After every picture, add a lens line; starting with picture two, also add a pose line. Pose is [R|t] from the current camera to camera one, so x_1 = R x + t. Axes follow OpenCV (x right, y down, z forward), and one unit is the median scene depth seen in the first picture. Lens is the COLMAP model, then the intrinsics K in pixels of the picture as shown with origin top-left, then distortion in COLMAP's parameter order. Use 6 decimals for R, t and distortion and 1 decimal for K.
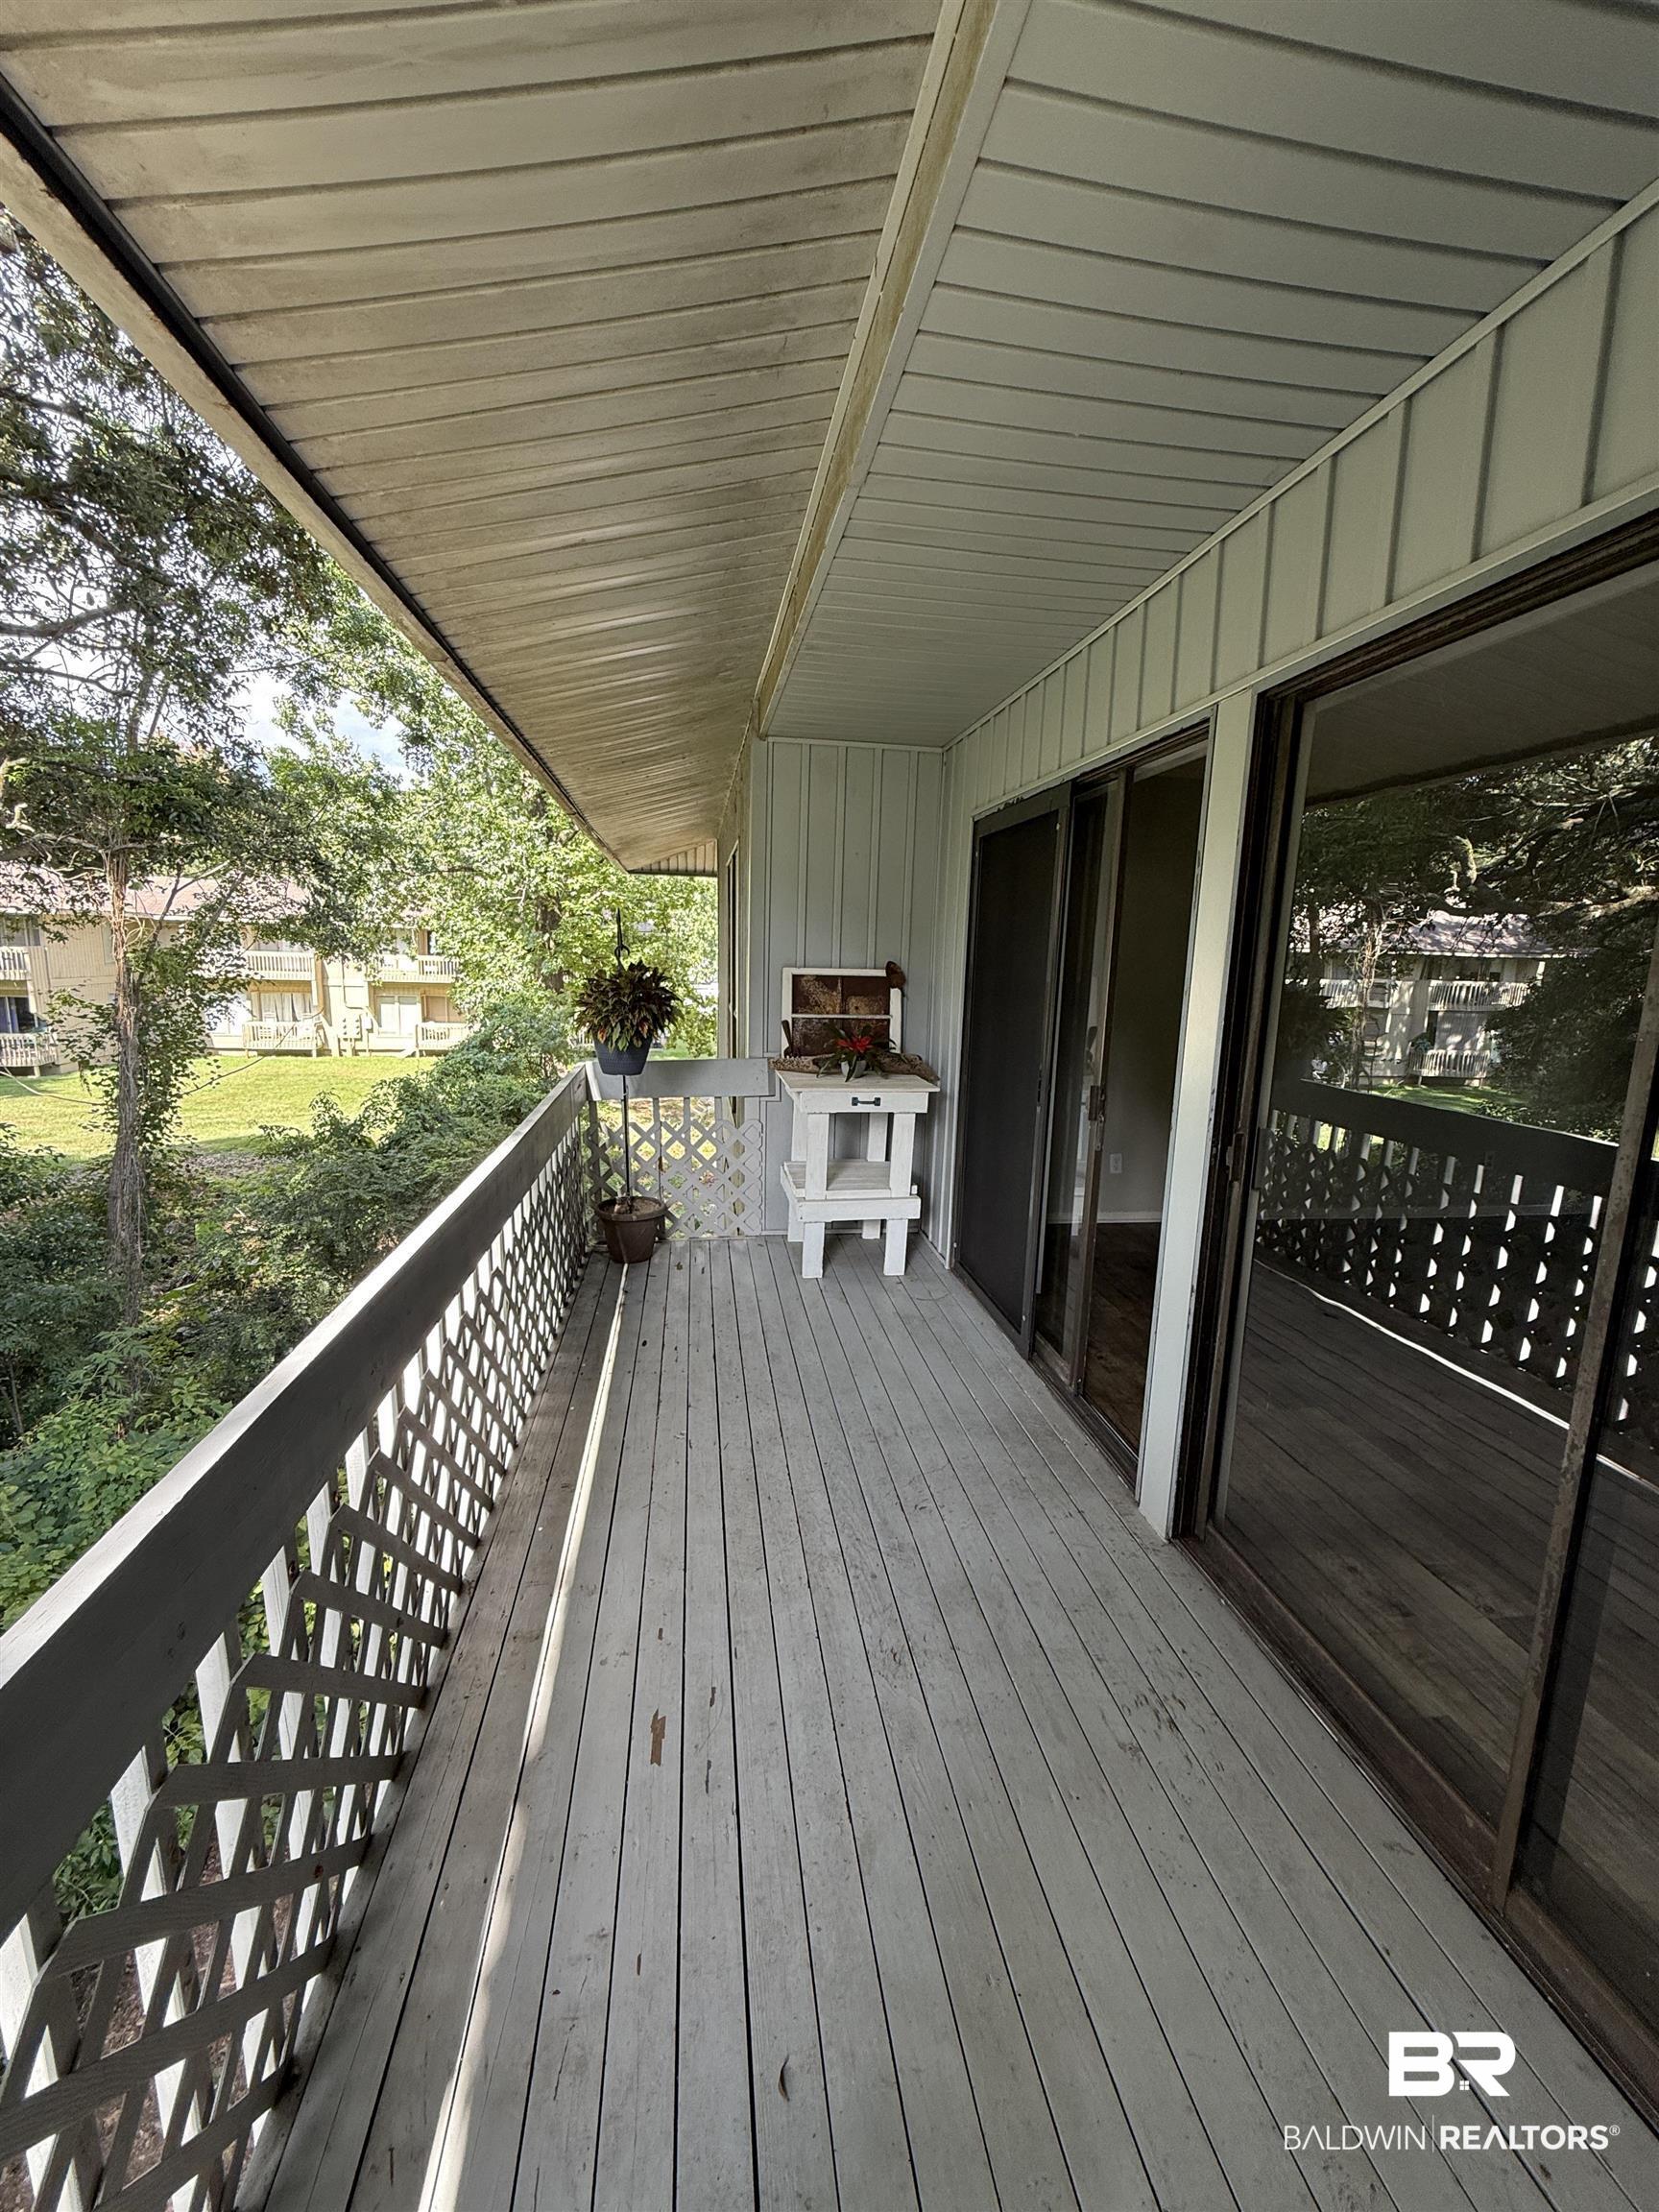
lens RADIAL K [[883.5, 0, 833.8], [0, 883.5, 1107.0], [0, 0, 1]] dist [0.001325, -0.000301]
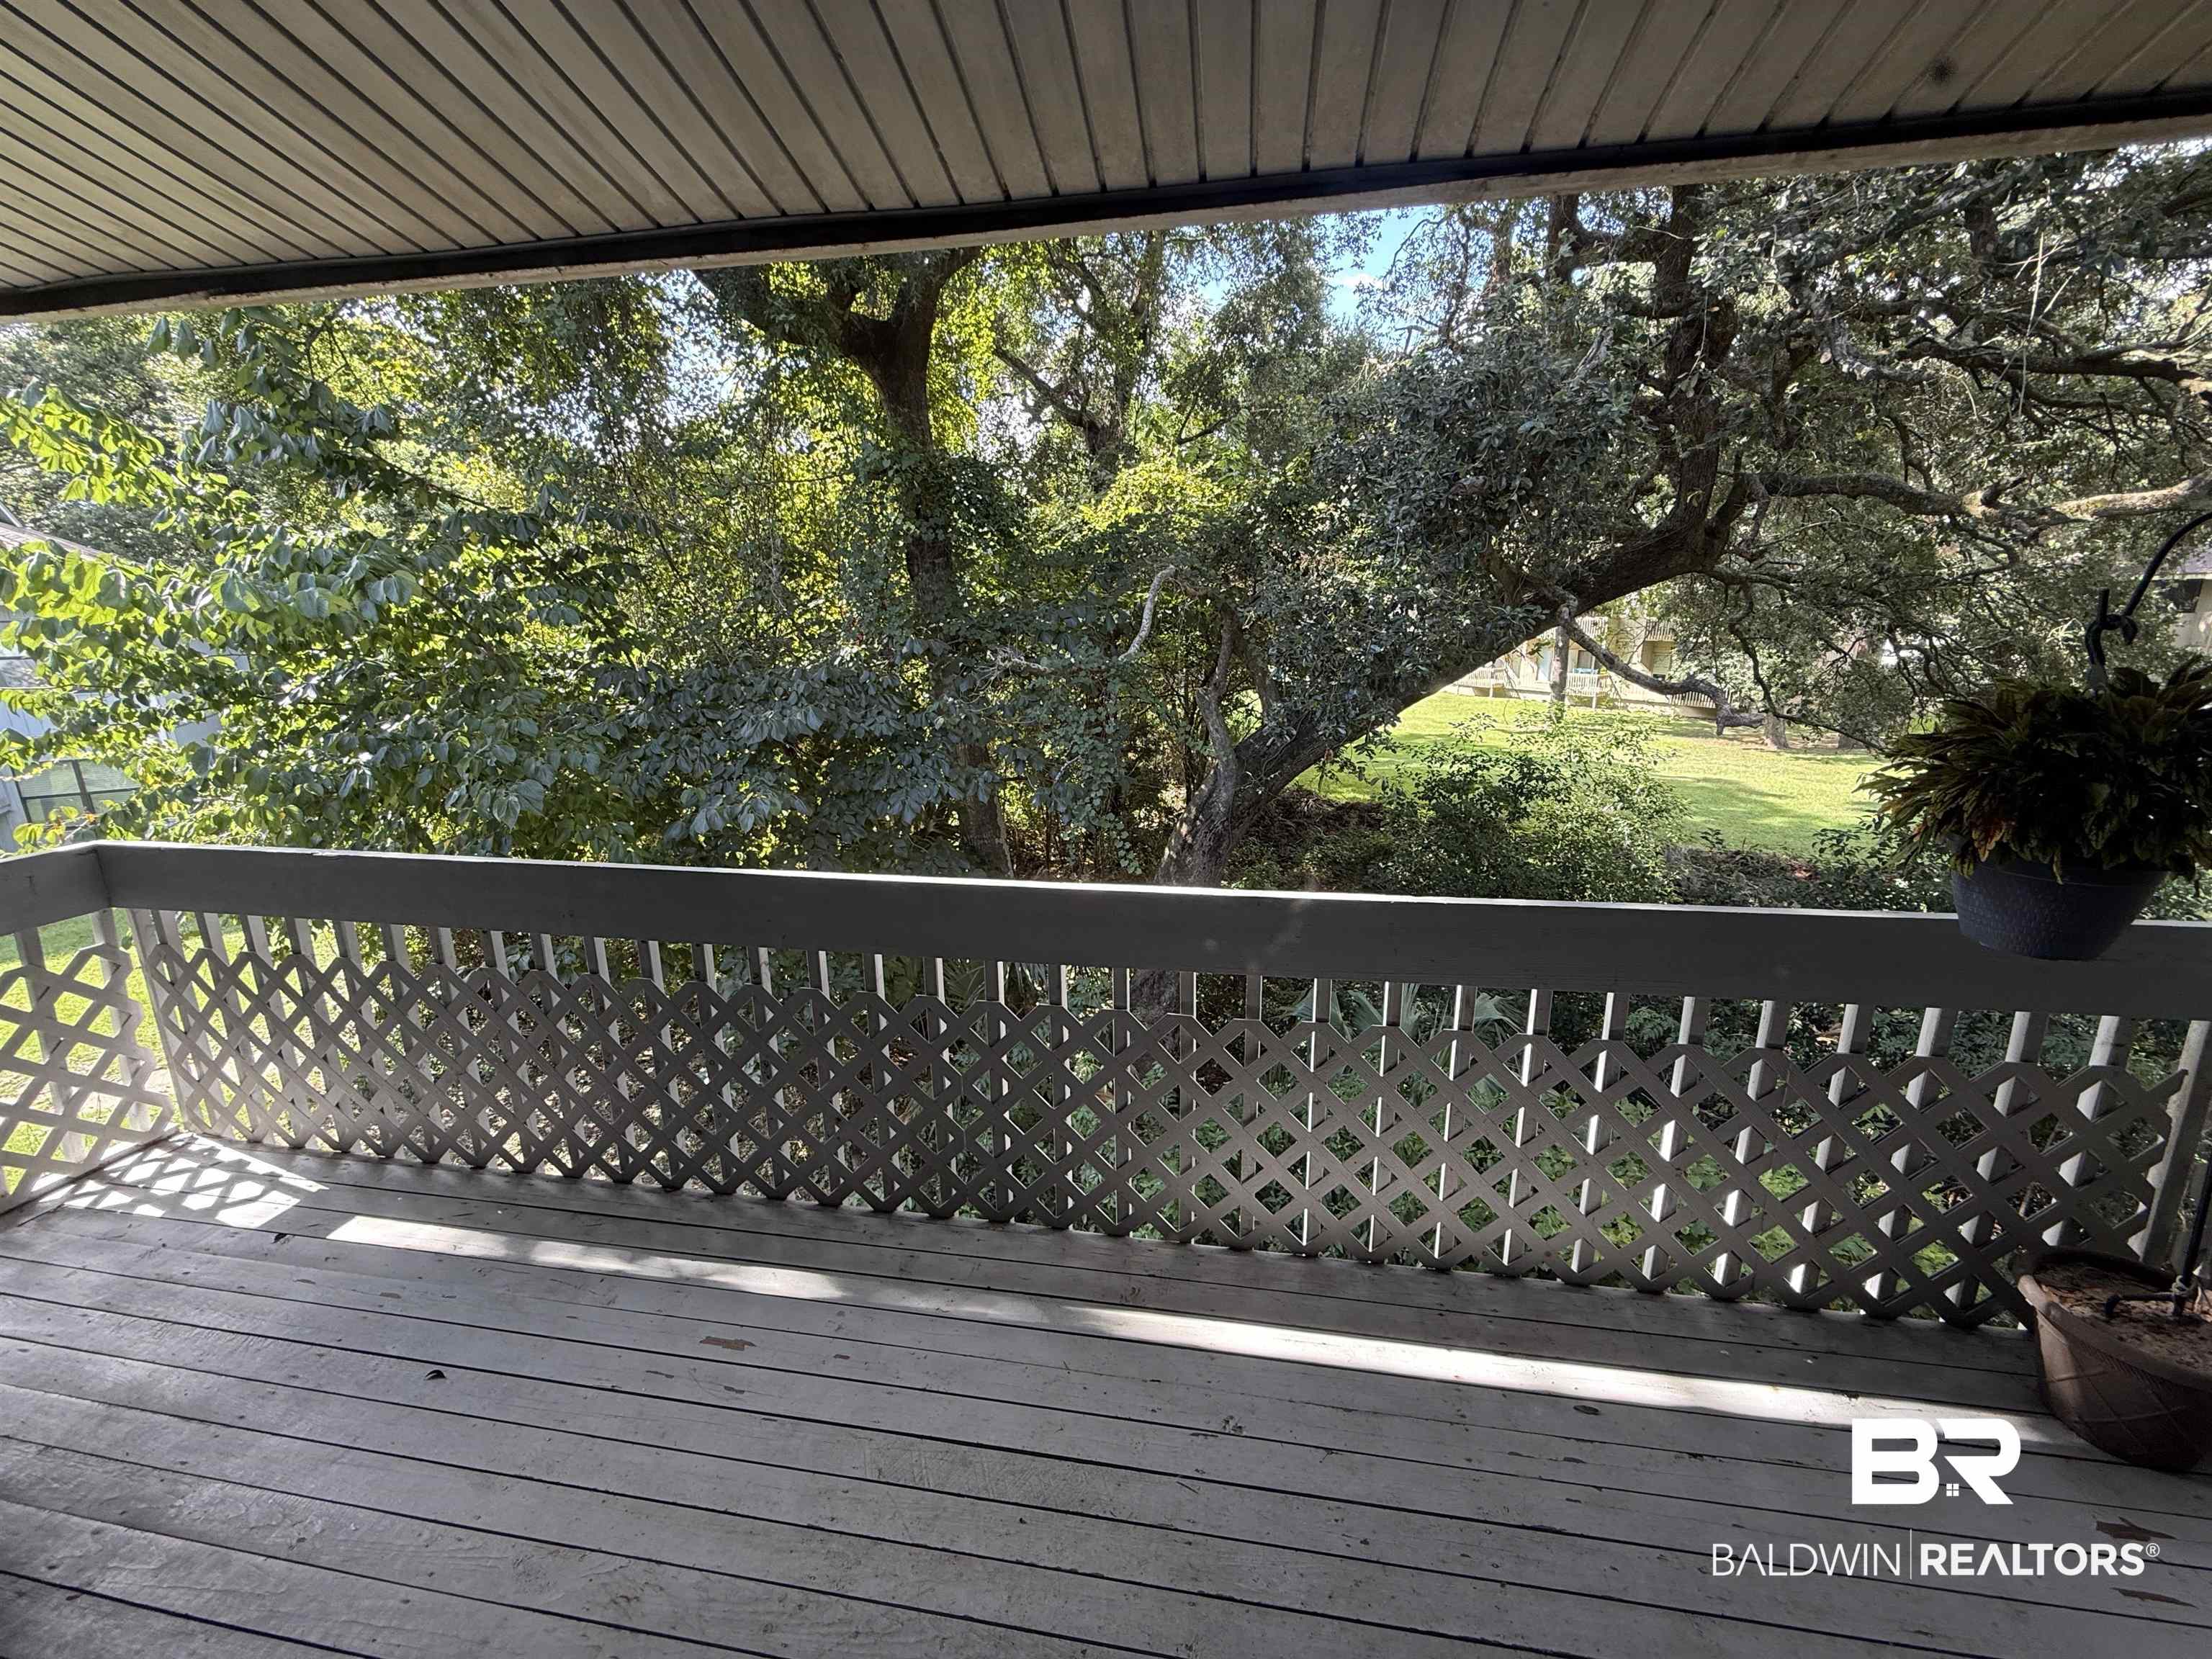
lens RADIAL K [[883.5, 0, 1105.4], [0, 883.5, 831.5], [0, 0, 1]] dist [0.001325, -0.000301]
pose [[-0.317232, 0.214754, -0.923712, 0.425622], [-0.149746, 0.950460, 0.272400, -0.225336], [0.936451, 0.224736, -0.269358, 1.240474]]
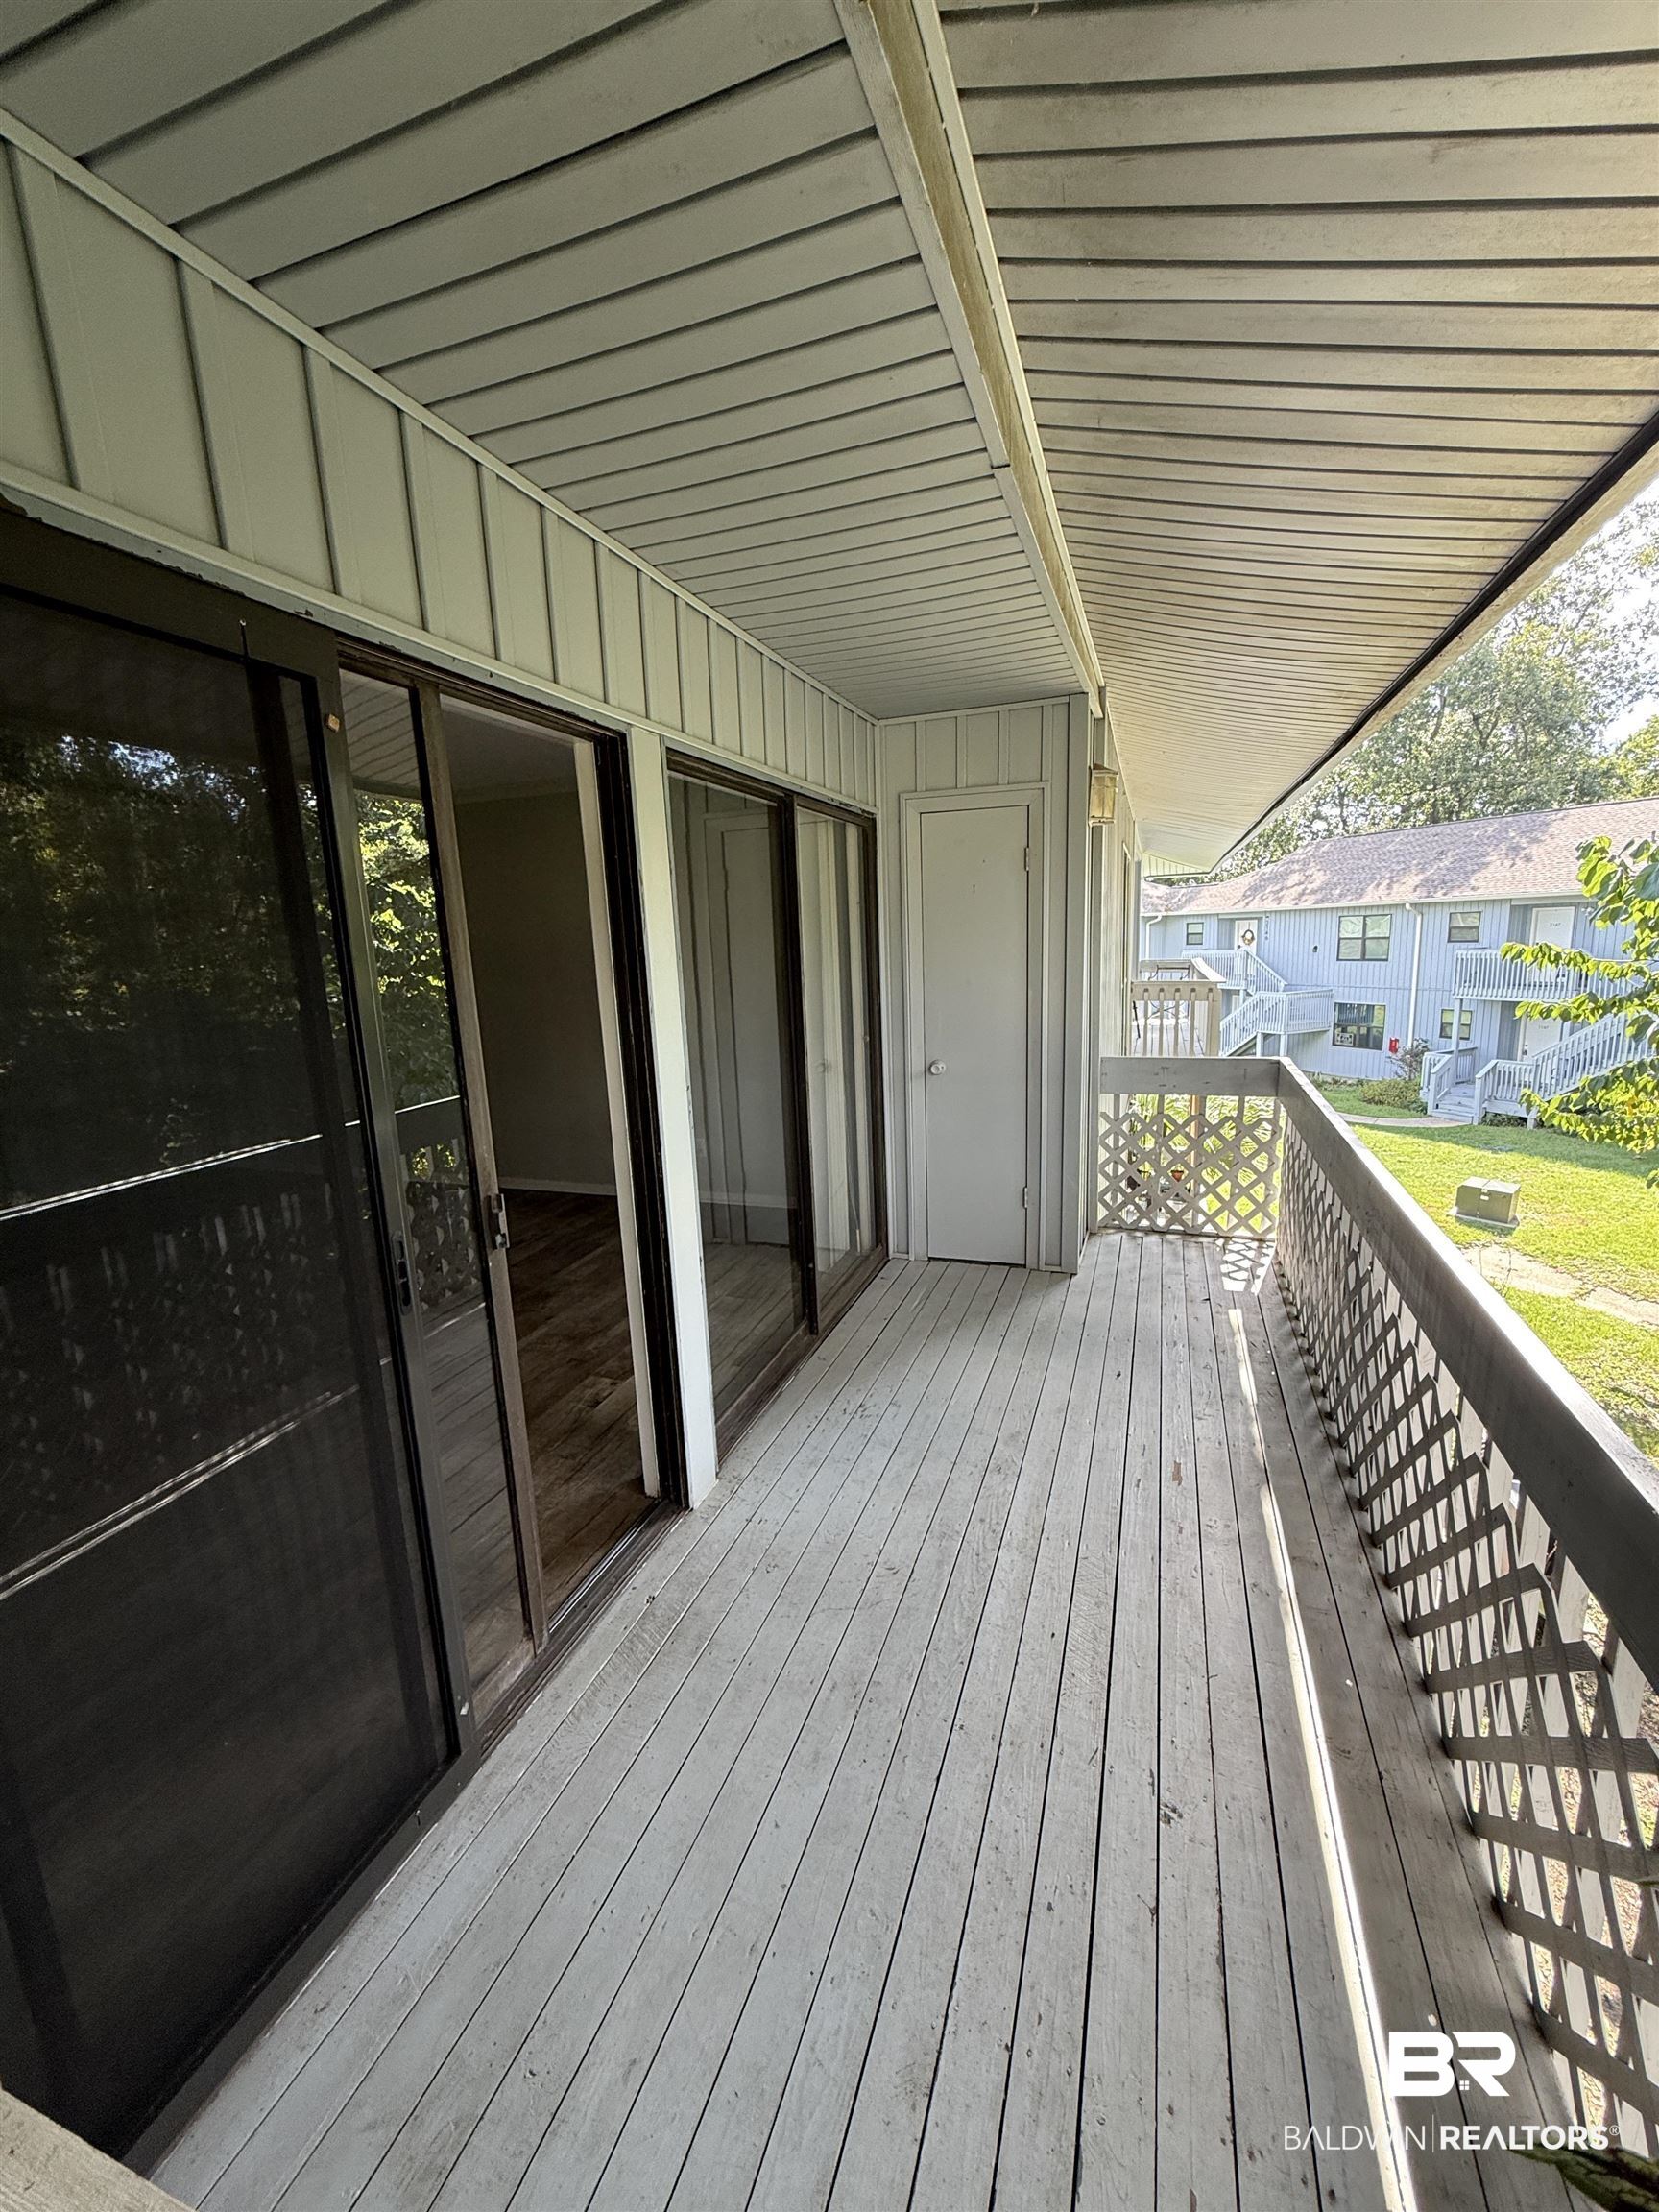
lens RADIAL K [[883.5, 0, 823.3], [0, 883.5, 1109.9], [0, 0, 1]] dist [0.001325, -0.000301]
pose [[-0.871337, -0.081109, 0.483935, -0.273055], [0.100795, 0.935625, 0.338298, -0.347387], [-0.480221, 0.343550, -0.807069, 1.777253]]
